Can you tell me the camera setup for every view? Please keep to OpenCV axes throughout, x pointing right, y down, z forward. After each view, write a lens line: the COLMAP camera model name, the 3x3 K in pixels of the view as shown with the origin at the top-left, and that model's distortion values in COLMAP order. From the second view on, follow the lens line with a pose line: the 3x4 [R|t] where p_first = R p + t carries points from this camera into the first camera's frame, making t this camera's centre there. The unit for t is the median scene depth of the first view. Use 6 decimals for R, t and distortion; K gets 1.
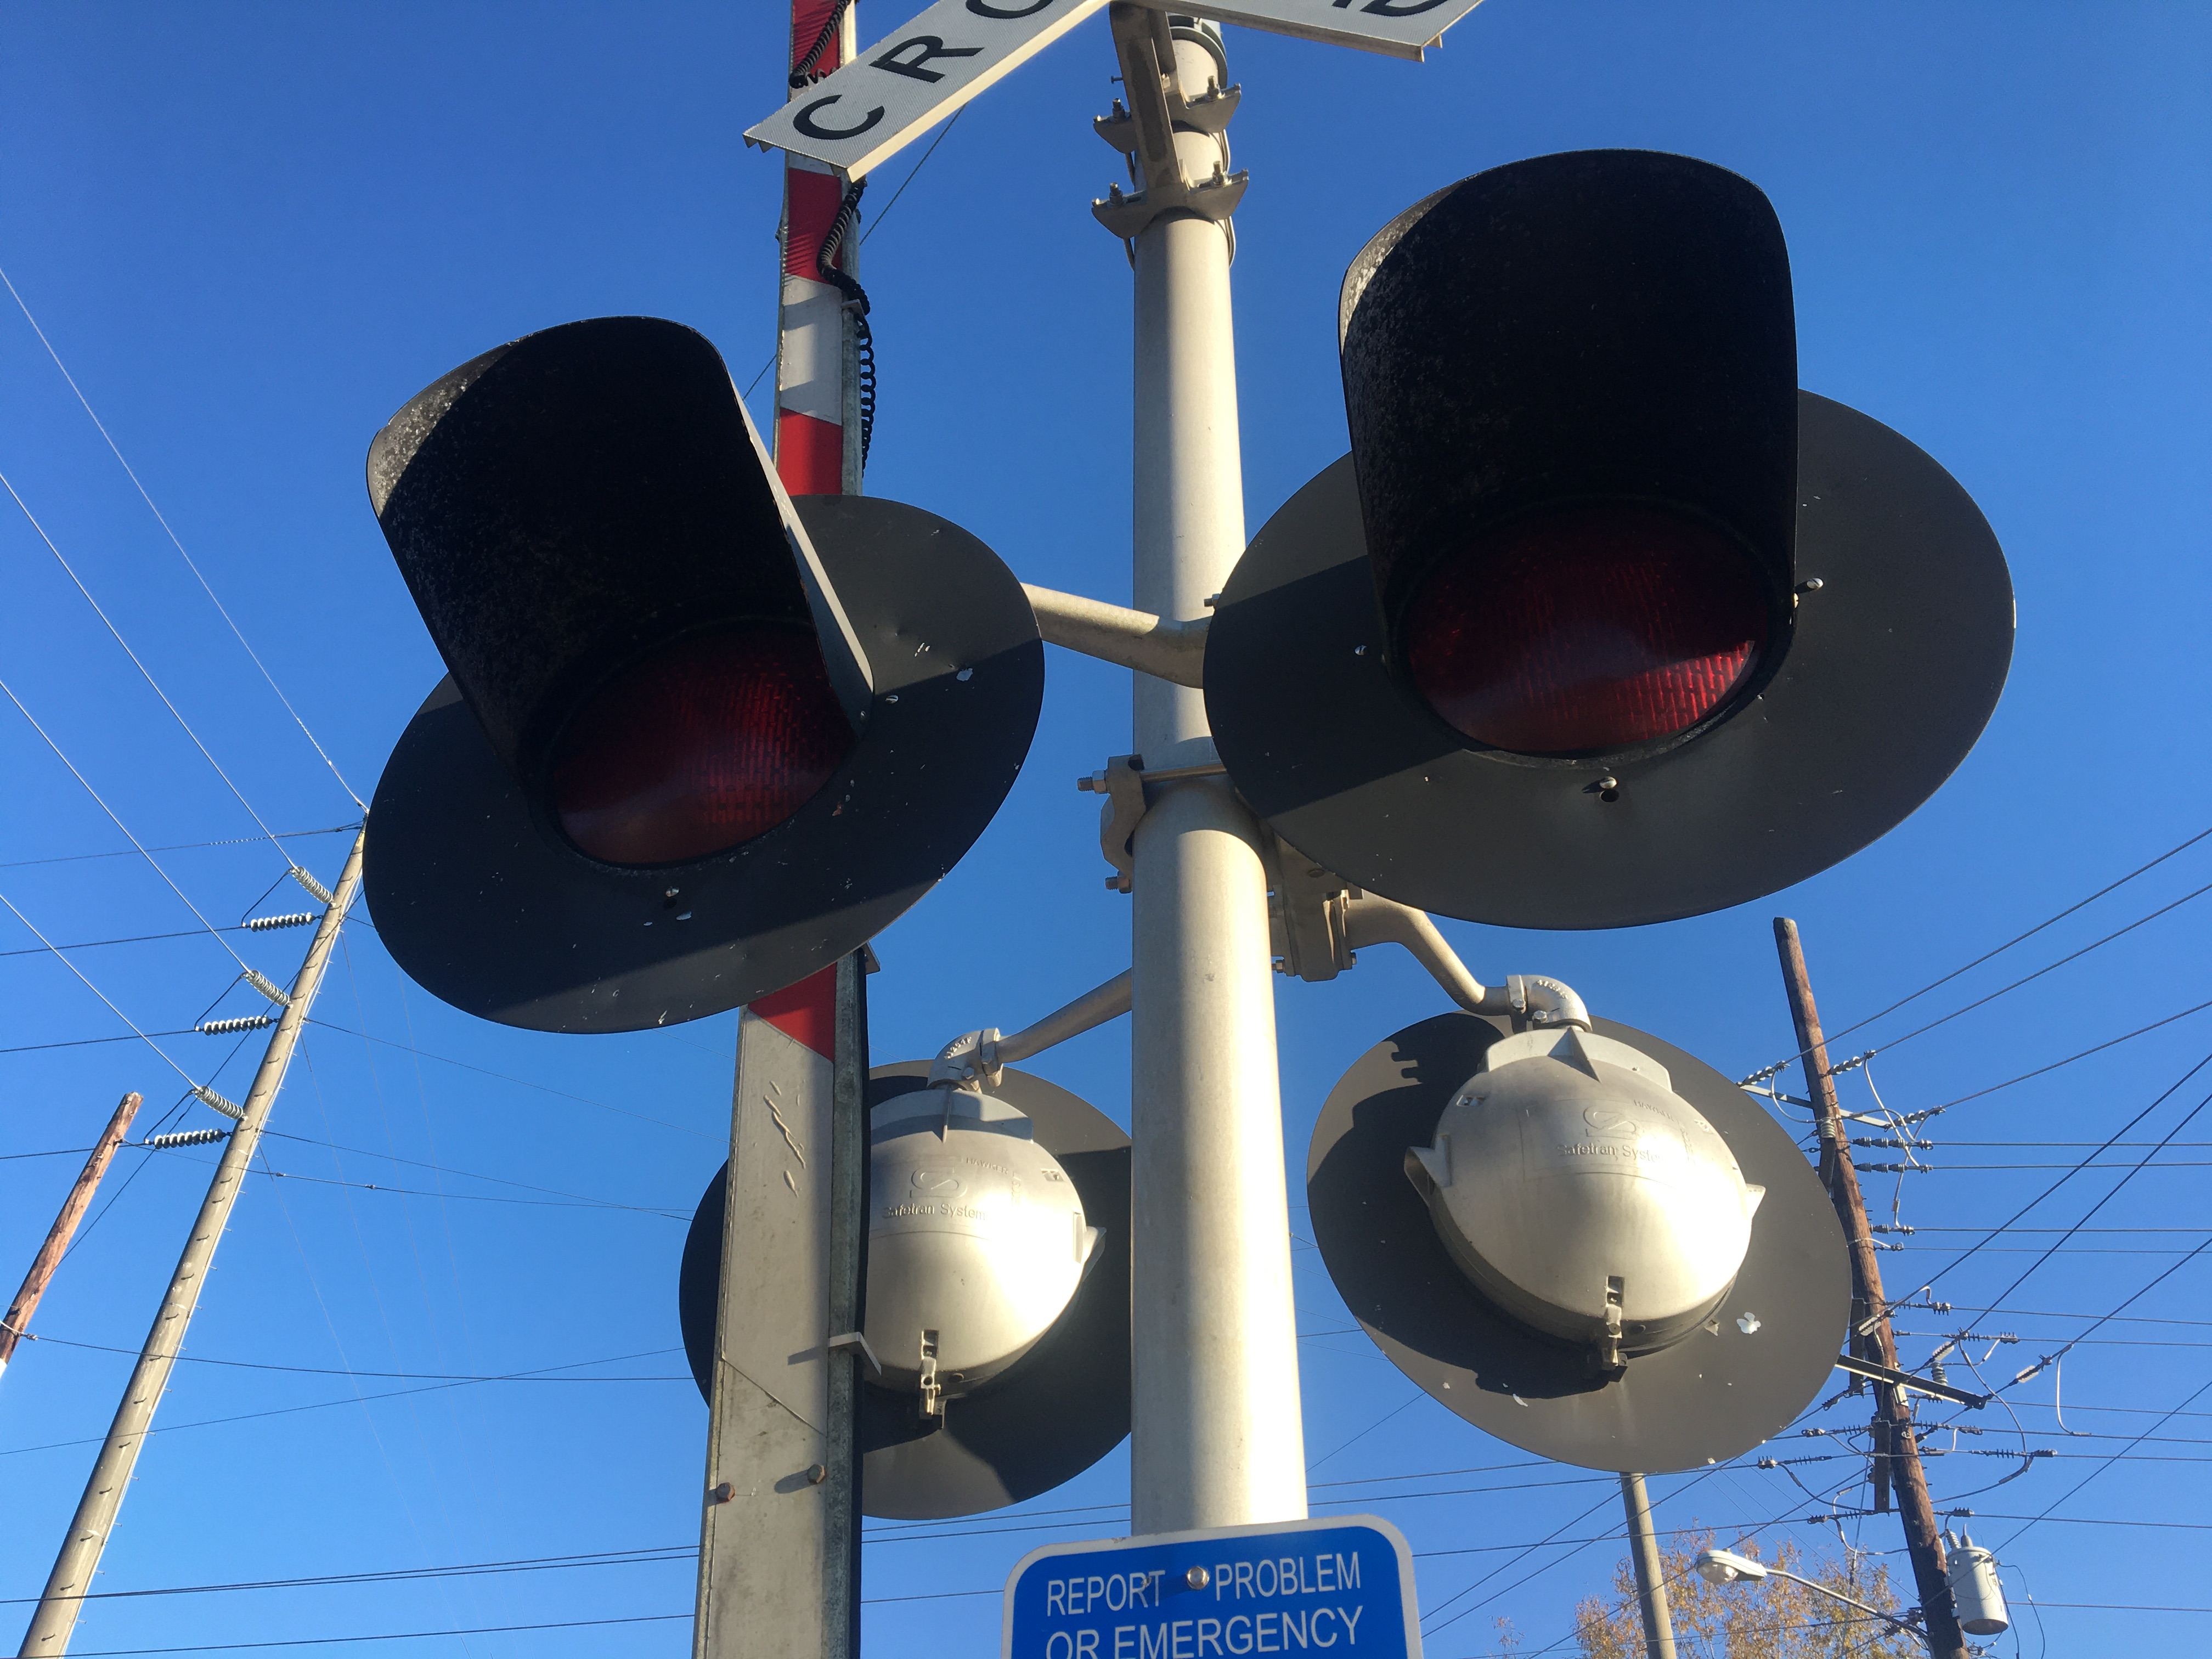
lens RADIAL K [[1839.3, 0, 1105.4], [0, 1839.3, 859.1], [0, 0, 1]] dist [0.092037, -0.131286]
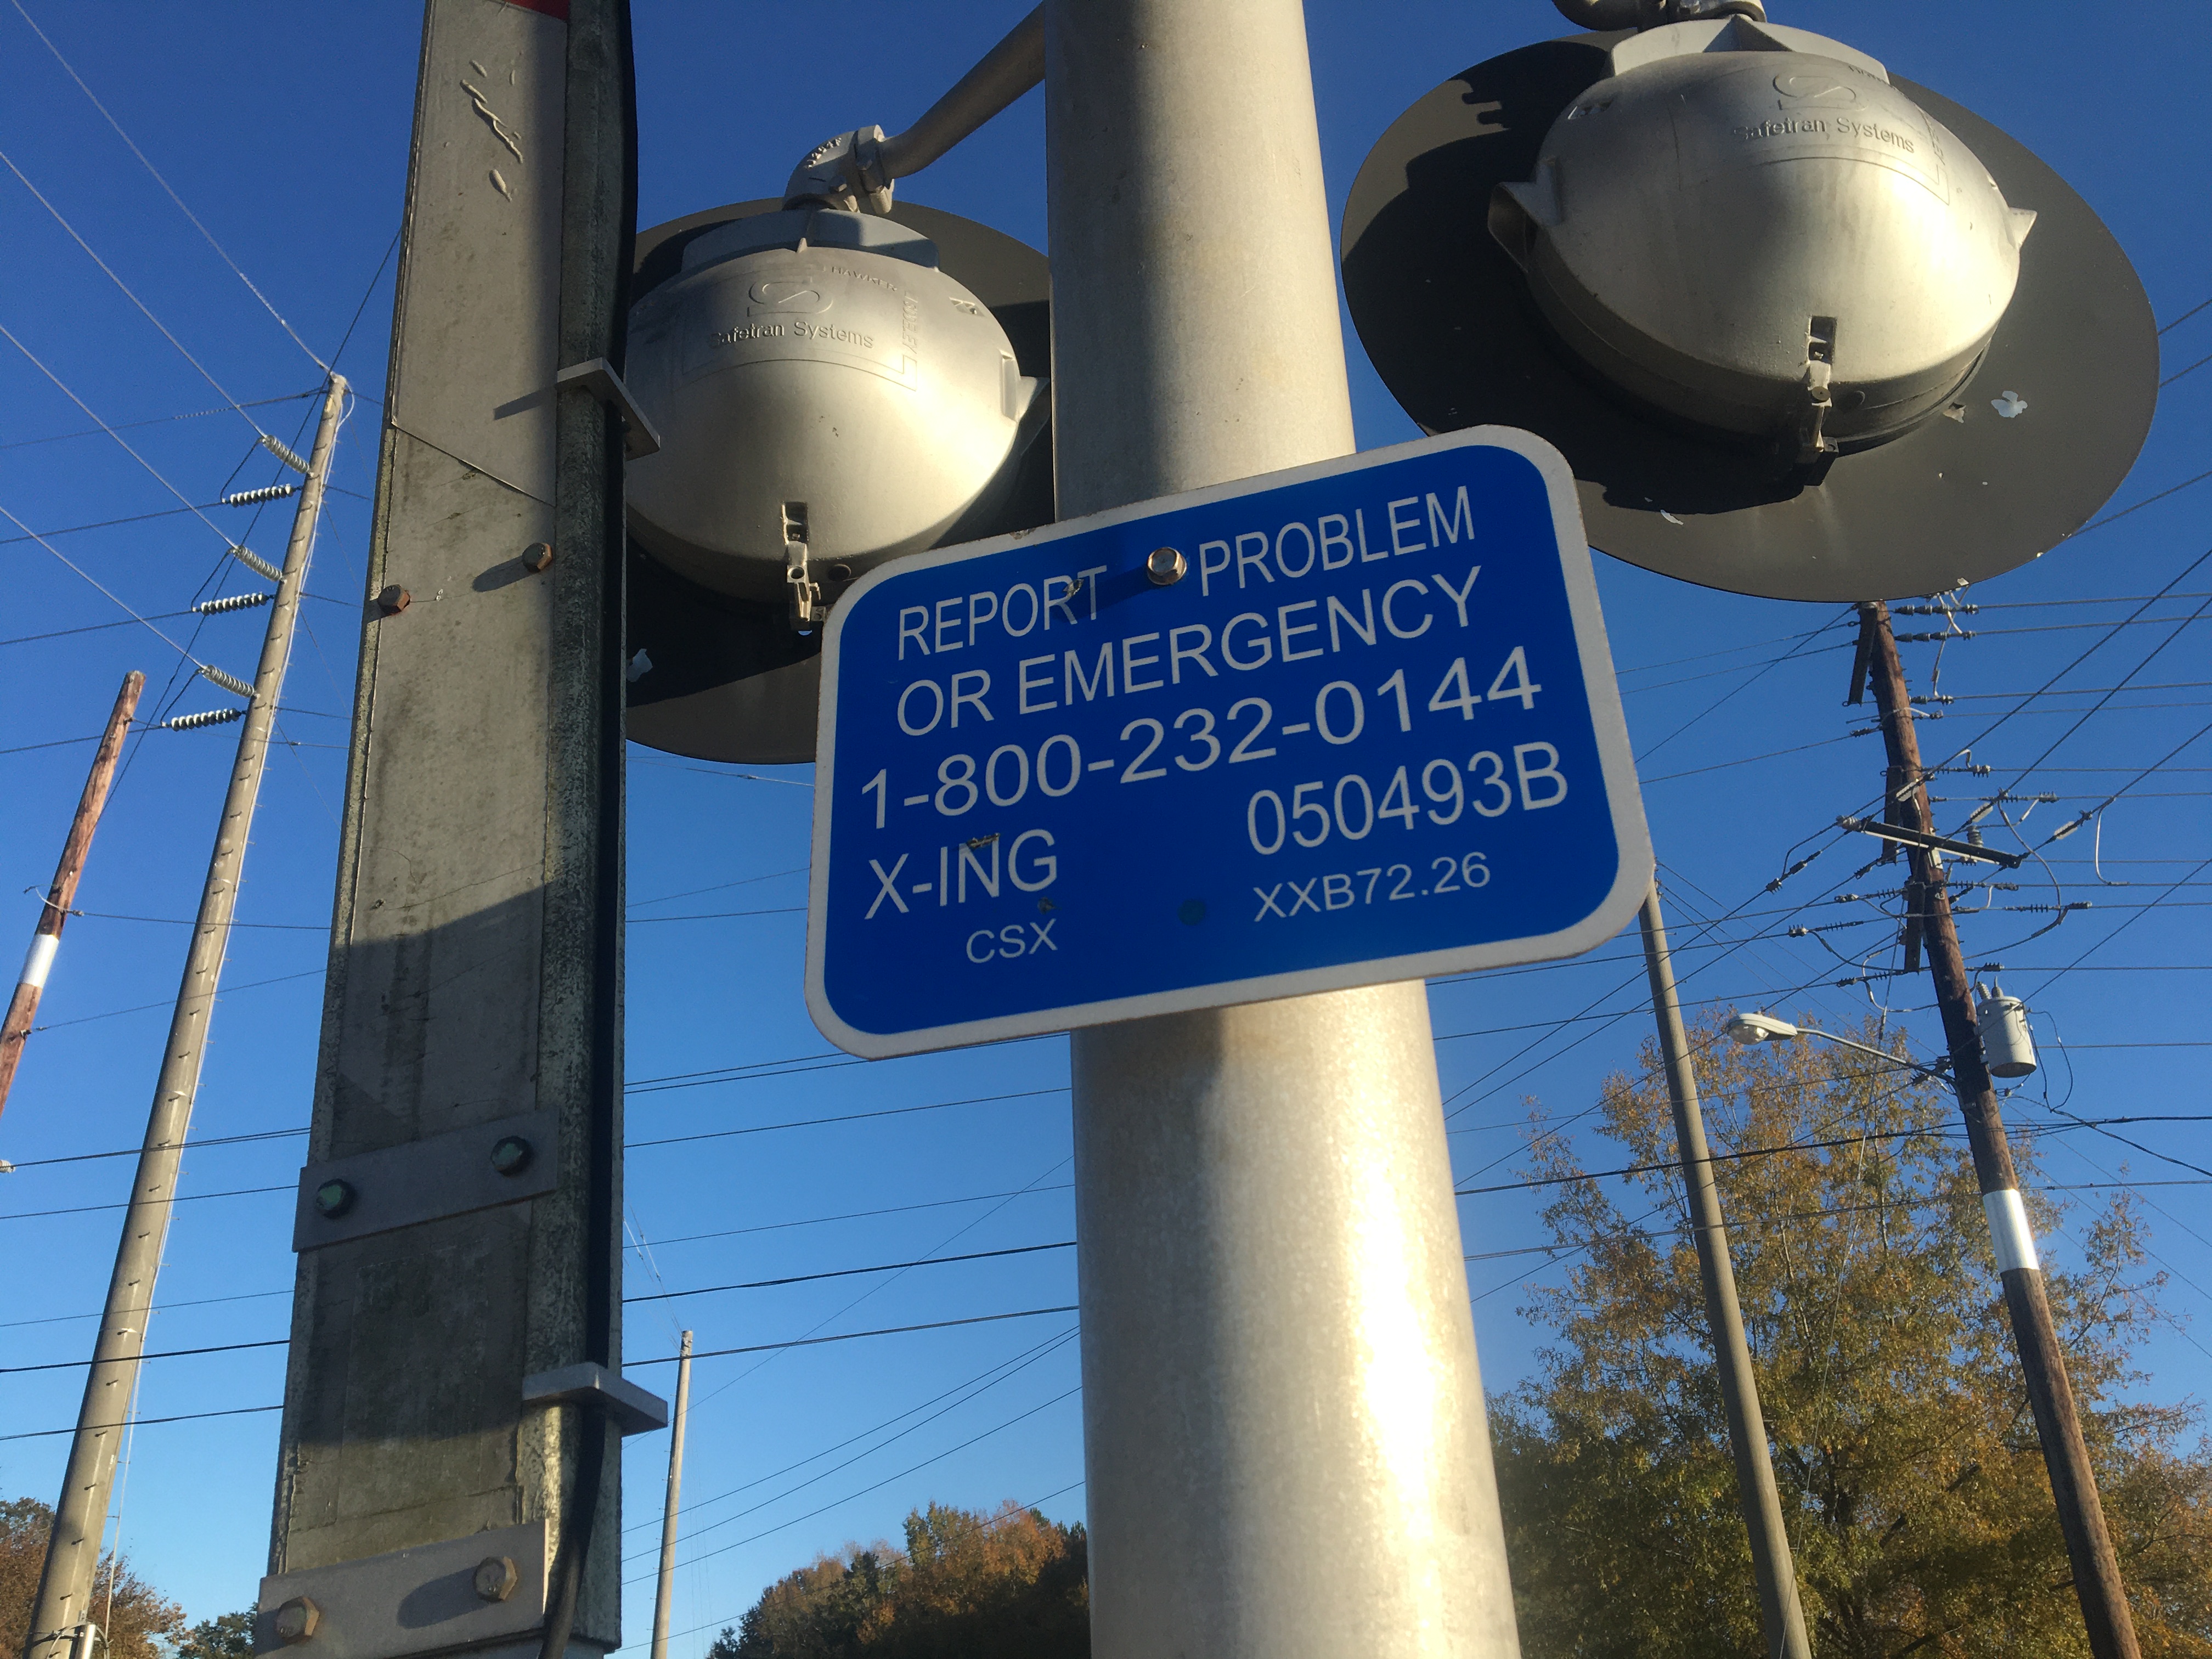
lens RADIAL K [[1839.3, 0, 1089.4], [0, 1839.3, 841.4], [0, 0, 1]] dist [0.092037, -0.131286]
pose [[0.998063, -0.057147, -0.024589, 0.023932], [0.061259, 0.971664, 0.228289, 0.226809], [0.010846, -0.229353, 0.973283, 0.307826]]
